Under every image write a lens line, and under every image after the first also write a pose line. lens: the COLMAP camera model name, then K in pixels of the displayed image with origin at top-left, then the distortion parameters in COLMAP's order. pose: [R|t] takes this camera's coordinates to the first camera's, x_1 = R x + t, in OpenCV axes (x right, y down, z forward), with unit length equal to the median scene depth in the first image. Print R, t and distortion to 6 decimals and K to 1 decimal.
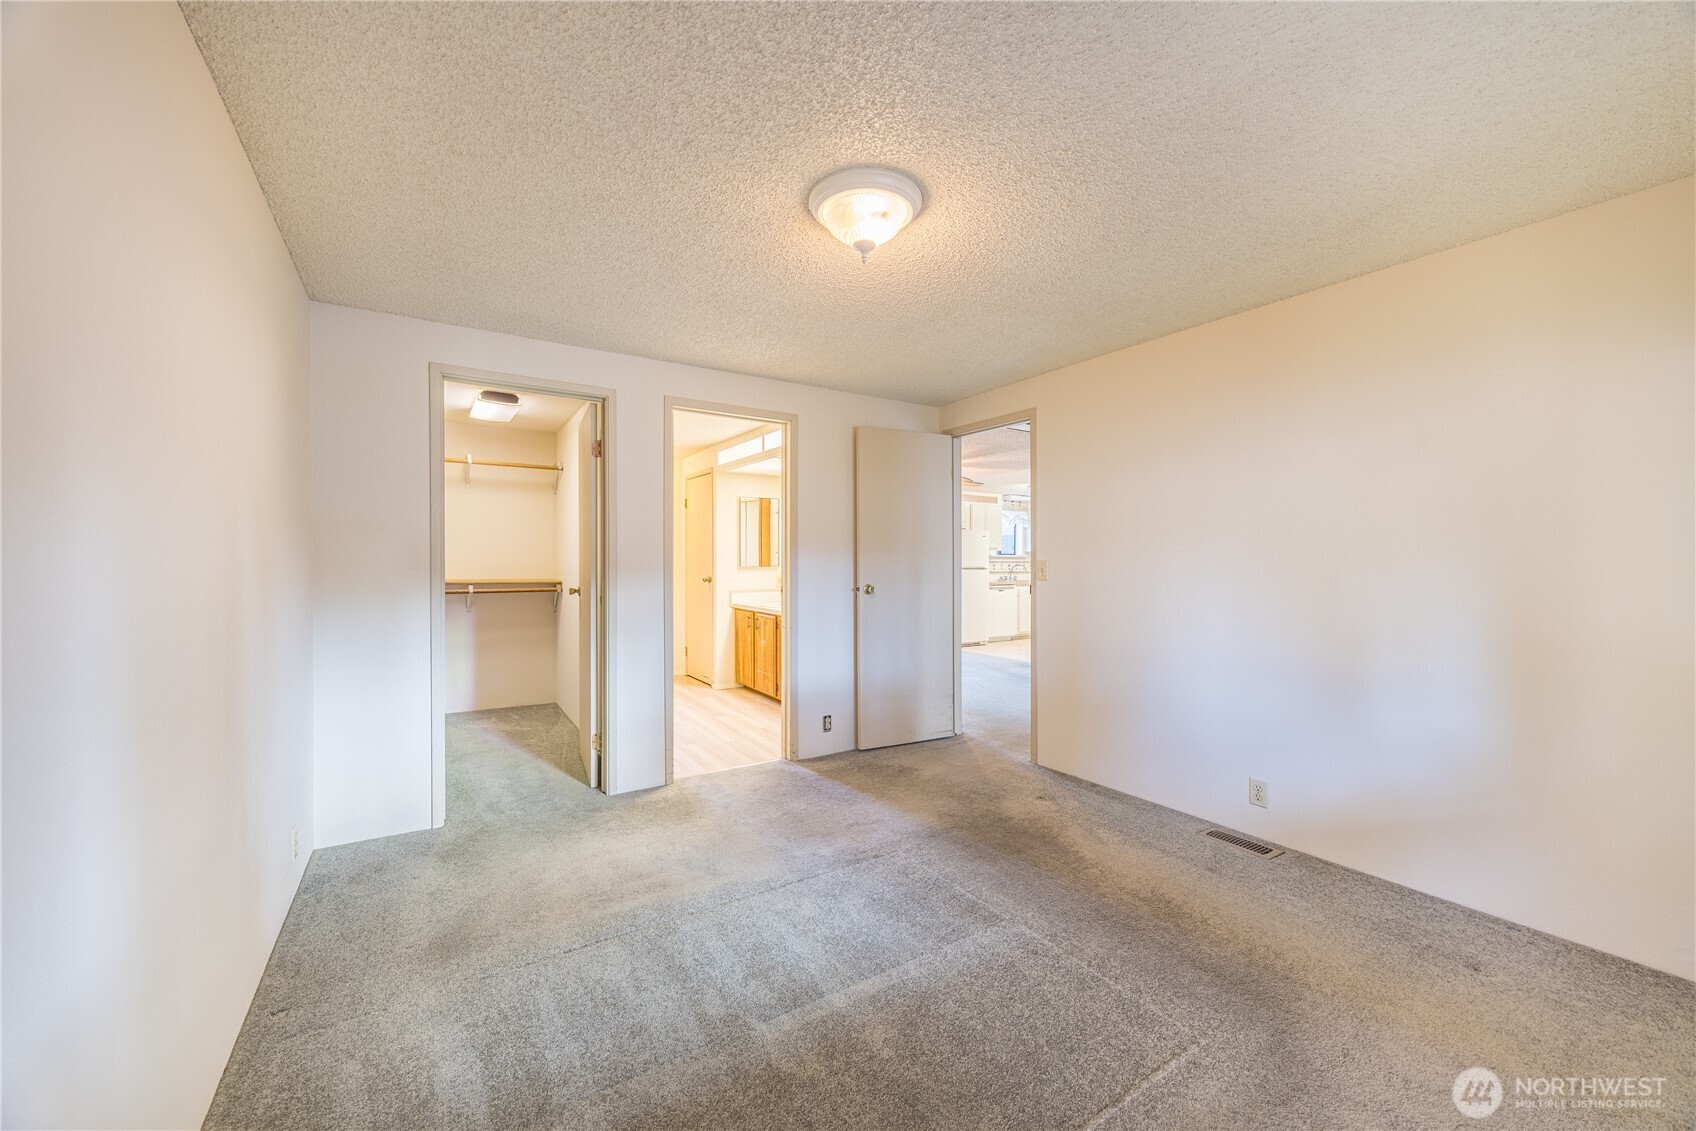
lens RADIAL K [[651.7, 0, 849.9], [0, 651.7, 563.5], [0, 0, 1]] dist [-0.000373, 0.000142]
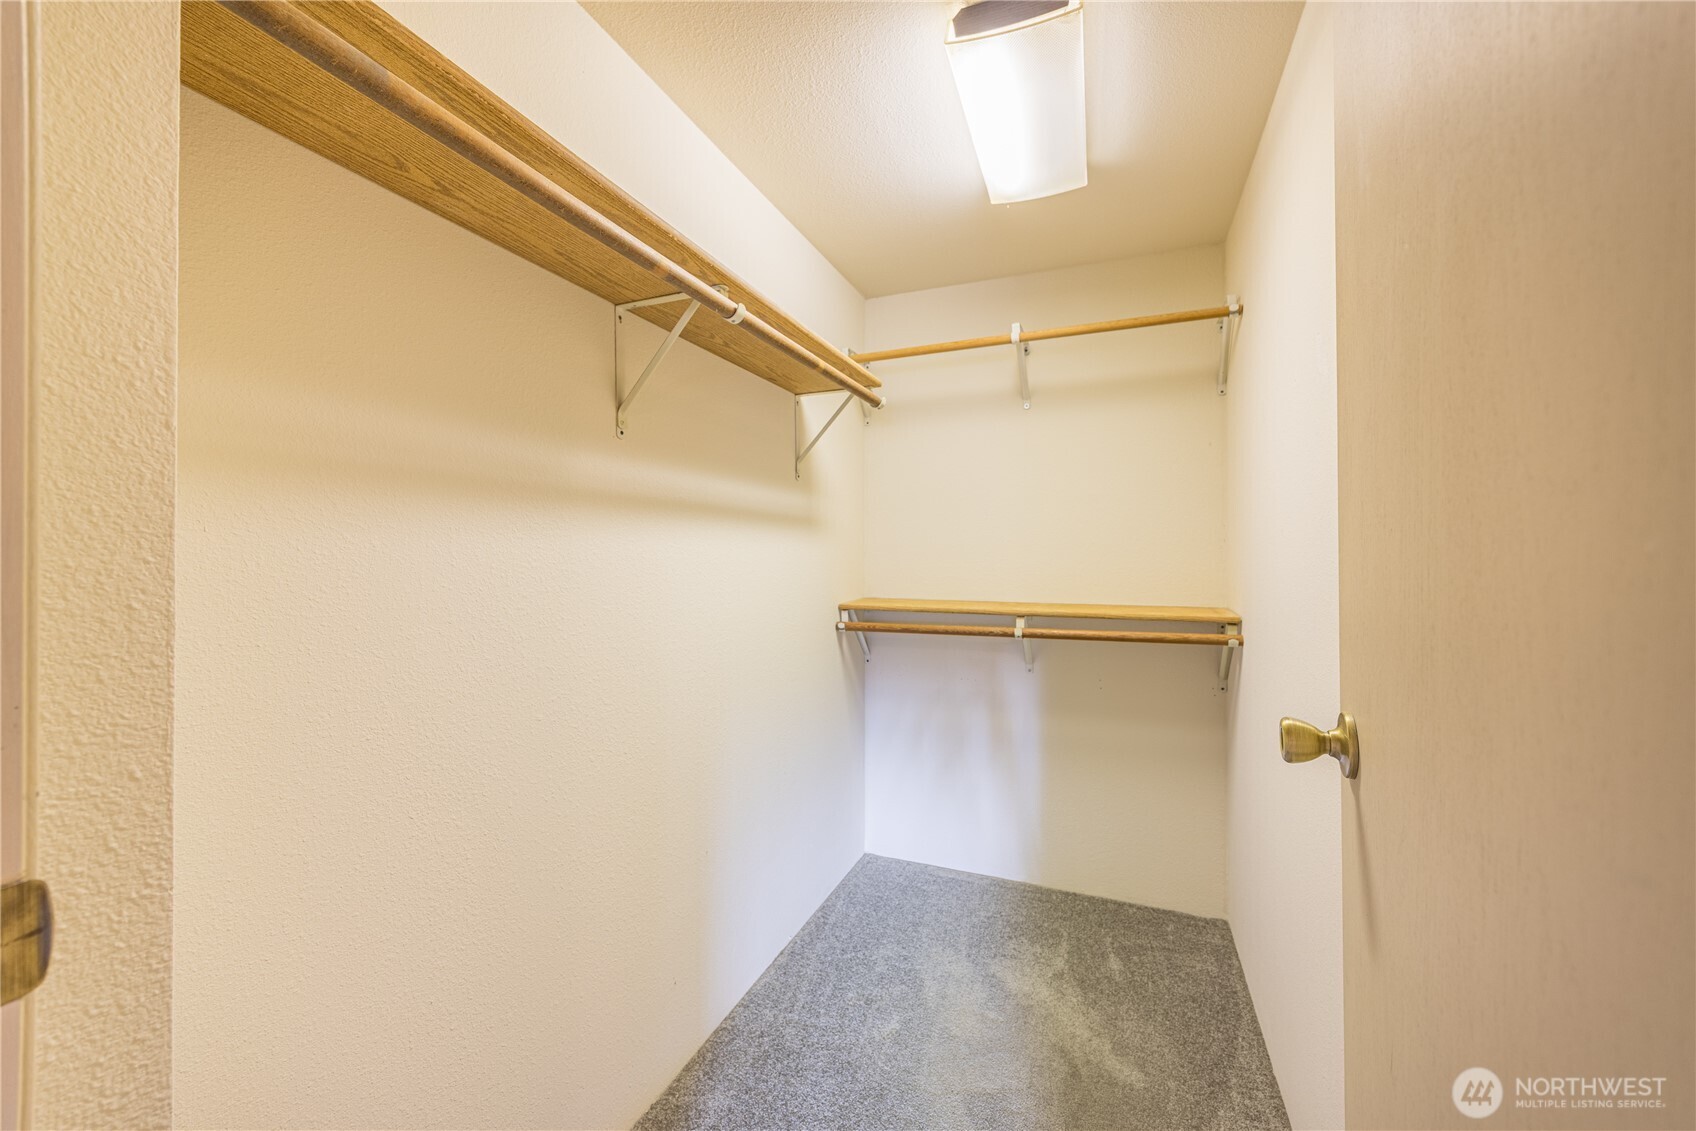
lens RADIAL K [[651.7, 0, 849.9], [0, 651.7, 563.5], [0, 0, 1]] dist [-0.000373, 0.000142]
pose [[0.571956, -0.006655, -0.820257, -0.242382], [-0.001122, 0.999960, -0.008895, 0.000101], [0.820283, 0.006008, 0.571926, 0.553773]]
